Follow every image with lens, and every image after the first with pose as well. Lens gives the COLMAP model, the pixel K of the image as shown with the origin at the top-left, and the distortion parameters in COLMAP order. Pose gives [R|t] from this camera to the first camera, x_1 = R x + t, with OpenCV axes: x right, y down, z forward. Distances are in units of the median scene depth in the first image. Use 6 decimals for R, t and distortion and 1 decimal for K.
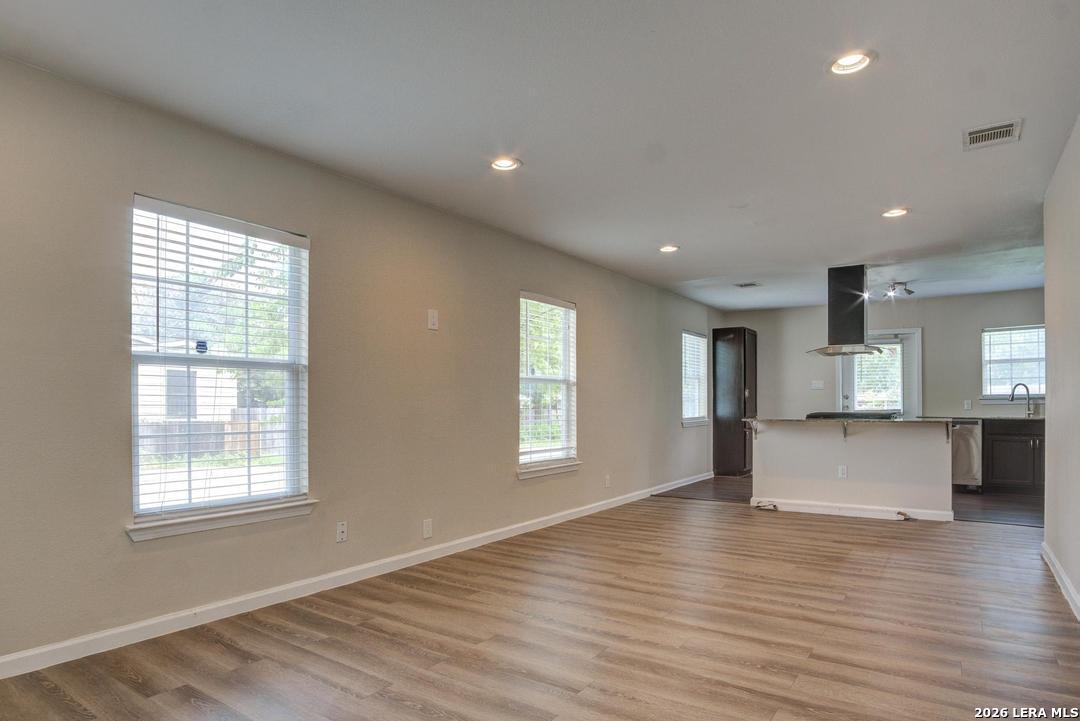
lens RADIAL K [[608.1, 0, 555.0], [0, 608.1, 404.0], [0, 0, 1]] dist [-0.022588, 0.000452]
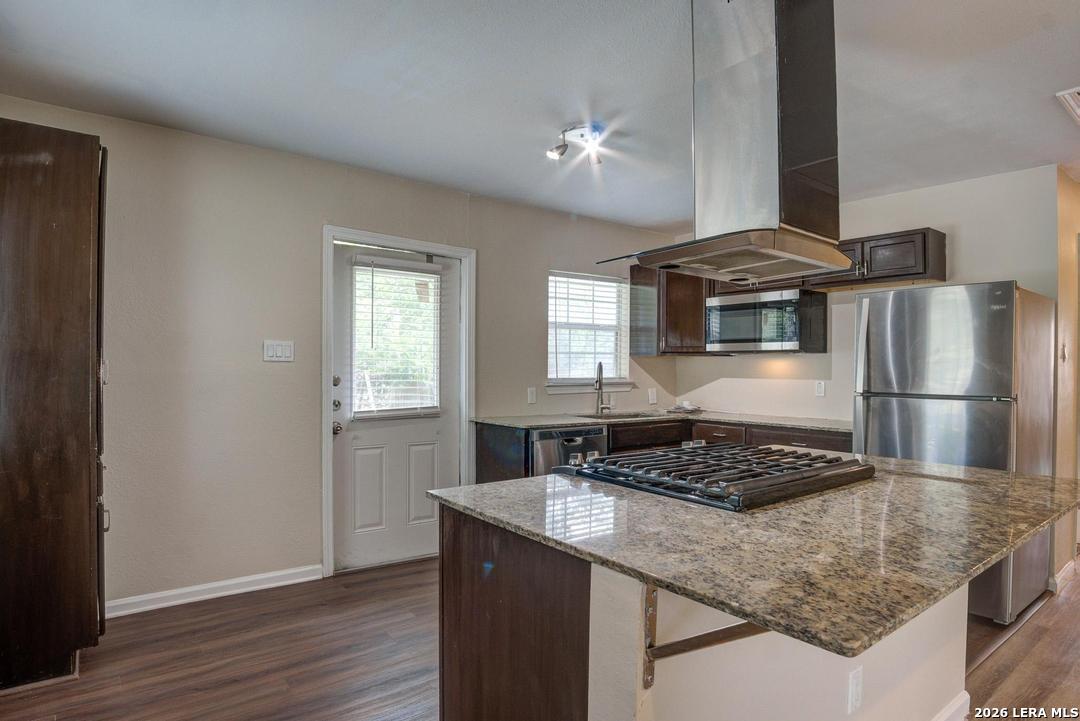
lens RADIAL K [[603.8, 0, 541.7], [0, 603.8, 377.6], [0, 0, 1]] dist [-0.040657, 0.000720]
pose [[0.305051, -0.010850, 0.952274, 0.230478], [-0.012390, 0.999805, 0.015361, -0.044751], [-0.952255, -0.016485, 0.304857, 1.462163]]
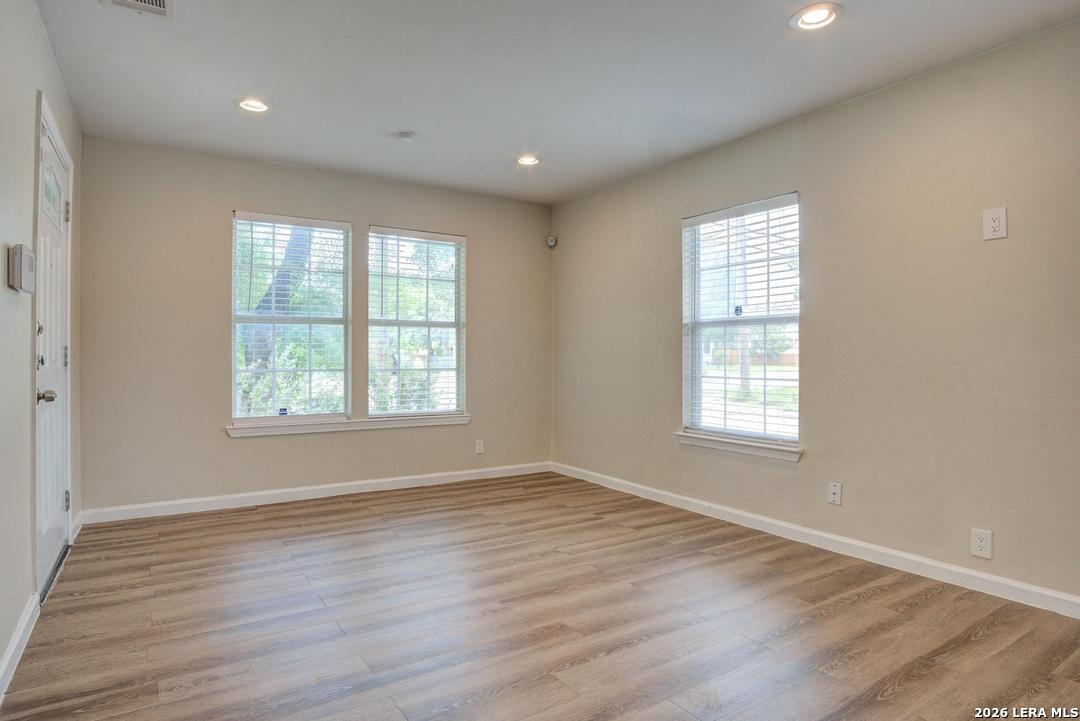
lens RADIAL K [[600.2, 0, 522.5], [0, 600.2, 360.1], [0, 0, 1]] dist [-0.052830, 0.001232]
pose [[-0.404833, 0.007459, -0.914360, 0.569056], [0.000633, 0.999969, 0.007877, 0.000767], [0.914391, 0.002610, -0.404825, 0.802323]]
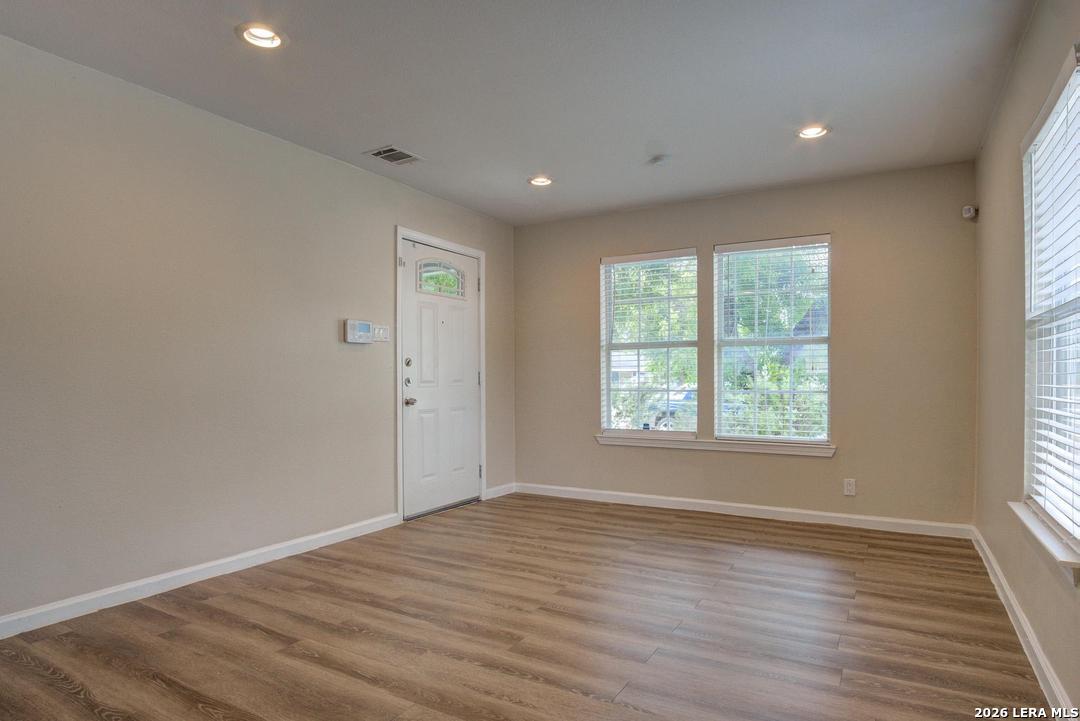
lens RADIAL K [[603.8, 0, 541.7], [0, 603.8, 377.6], [0, 0, 1]] dist [-0.040657, 0.000720]
pose [[-0.997967, 0.006456, -0.063401, 0.058080], [0.006777, 0.999965, -0.004851, 0.006100], [0.063368, -0.005271, -0.997976, 1.192167]]
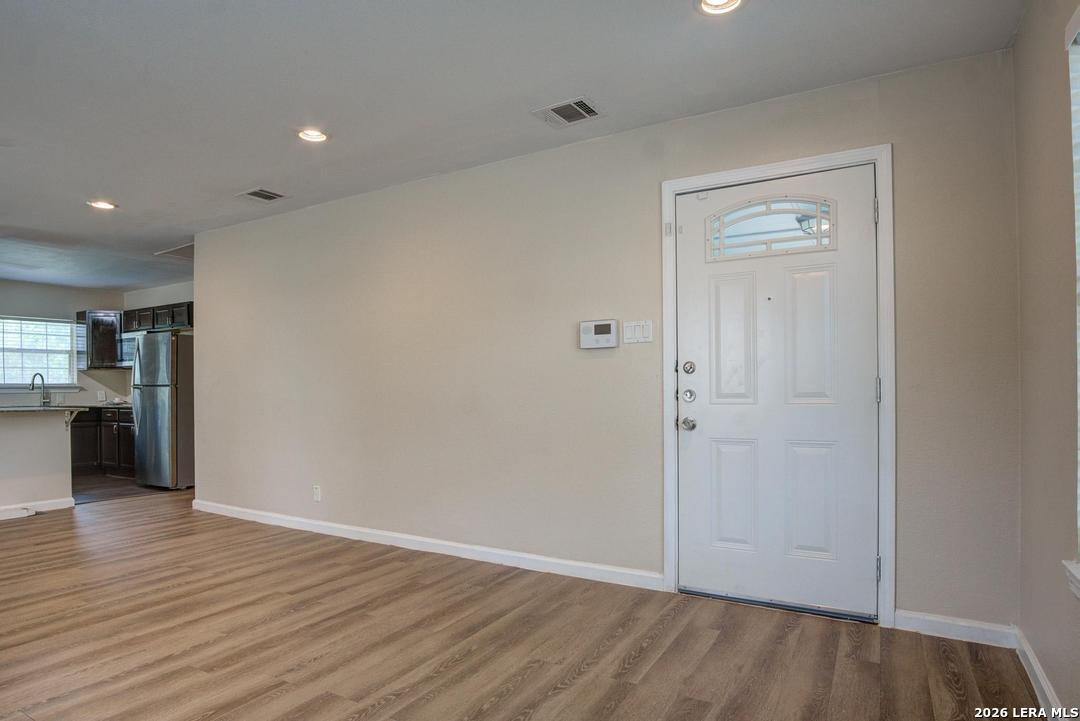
lens RADIAL K [[611.1, 0, 528.3], [0, 611.1, 394.9], [0, 0, 1]] dist [-0.040943, 0.003066]
pose [[-0.056479, -0.002606, 0.998400, -0.516894], [0.000581, 0.999996, 0.002643, 0.002179], [-0.998404, 0.000729, -0.056478, 0.352194]]
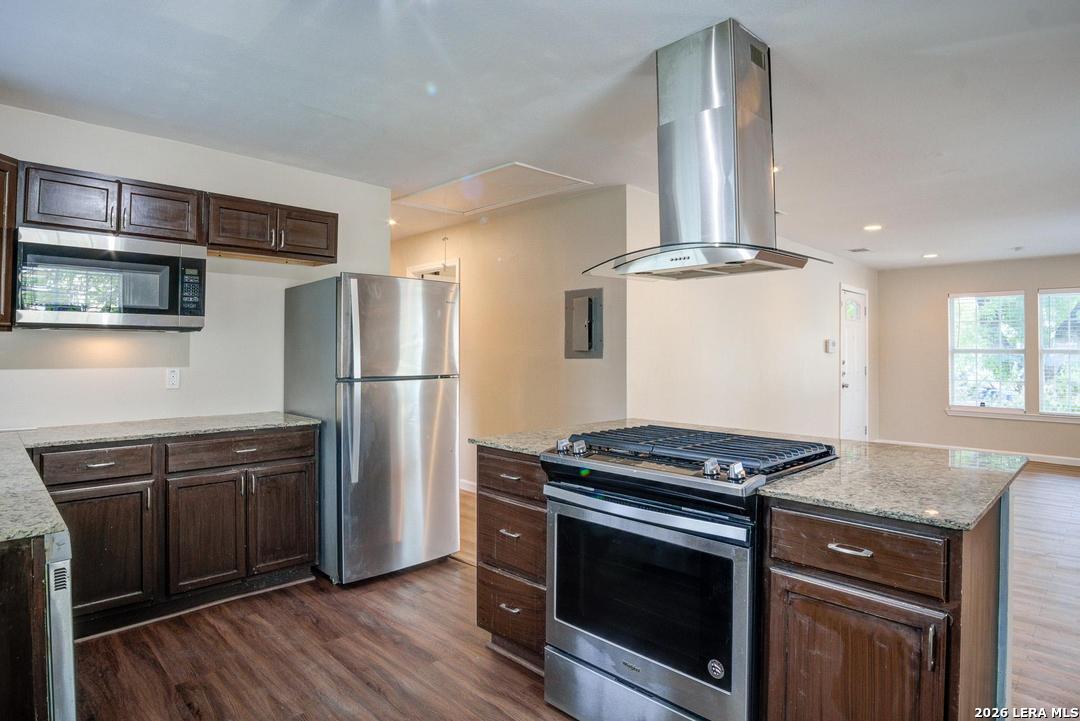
lens RADIAL K [[588.4, 0, 540.9], [0, 588.4, 350.4], [0, 0, 1]] dist [-0.064003, -0.000396]
pose [[-0.978586, -0.000879, 0.205837, 0.752478], [-0.002776, 0.999956, -0.008924, -0.047382], [-0.205820, -0.009305, -0.978546, 1.985350]]
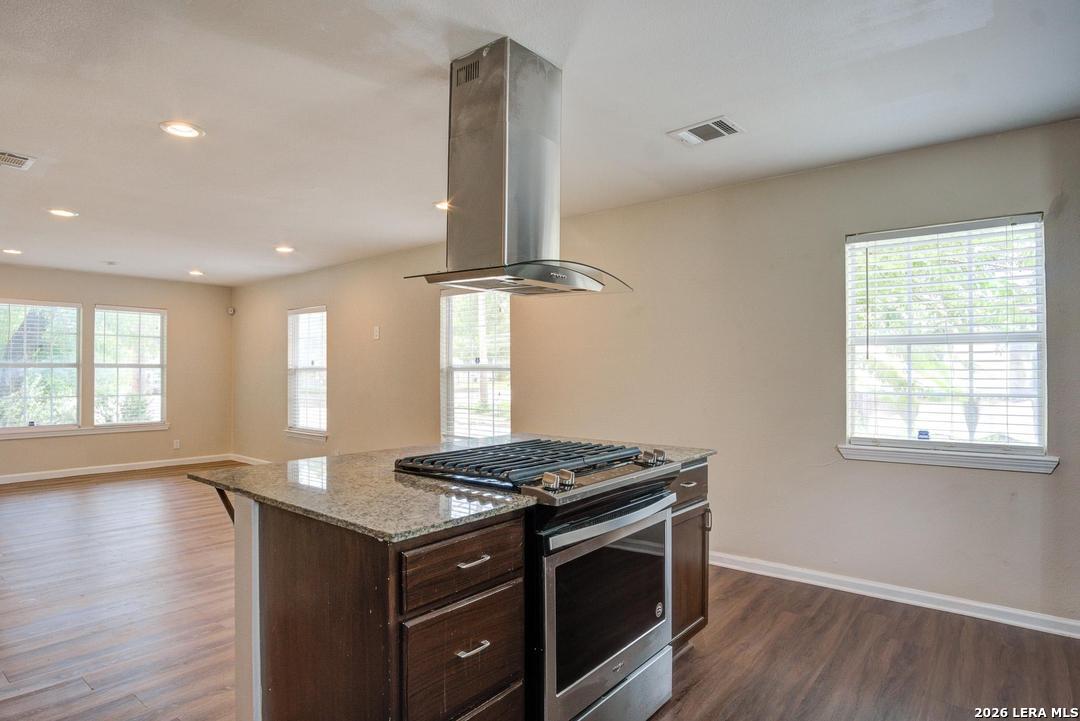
lens RADIAL K [[600.2, 0, 522.5], [0, 600.2, 360.1], [0, 0, 1]] dist [-0.052830, 0.001232]
pose [[-0.106442, -0.013516, -0.994227, 1.242090], [0.003551, 0.999896, -0.013973, -0.050743], [0.994313, -0.005018, -0.106383, 1.529360]]
